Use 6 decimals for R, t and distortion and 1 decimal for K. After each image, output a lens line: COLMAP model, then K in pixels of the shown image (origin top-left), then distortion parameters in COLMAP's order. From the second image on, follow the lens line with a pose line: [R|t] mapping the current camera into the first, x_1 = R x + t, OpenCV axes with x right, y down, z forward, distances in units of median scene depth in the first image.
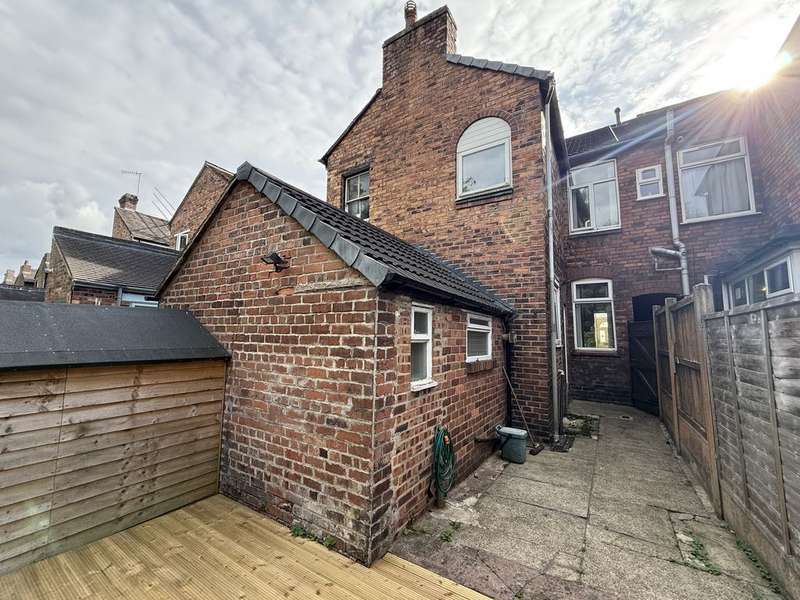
lens RADIAL K [[326.6, 0, 400.0], [0, 326.6, 300.0], [0, 0, 1]] dist [0.000063, 0.000094]
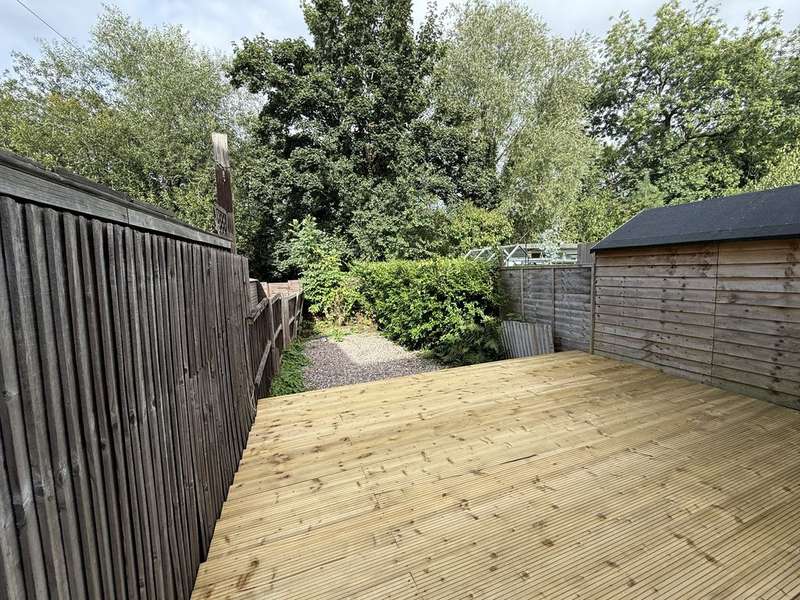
lens RADIAL K [[326.6, 0, 400.0], [0, 326.6, 300.0], [0, 0, 1]] dist [0.000063, 0.000094]
pose [[-0.589614, 0.081023, -0.803611, 0.664931], [0.111231, 0.993621, 0.018570, 0.263397], [0.799989, -0.078437, -0.594865, 0.764593]]
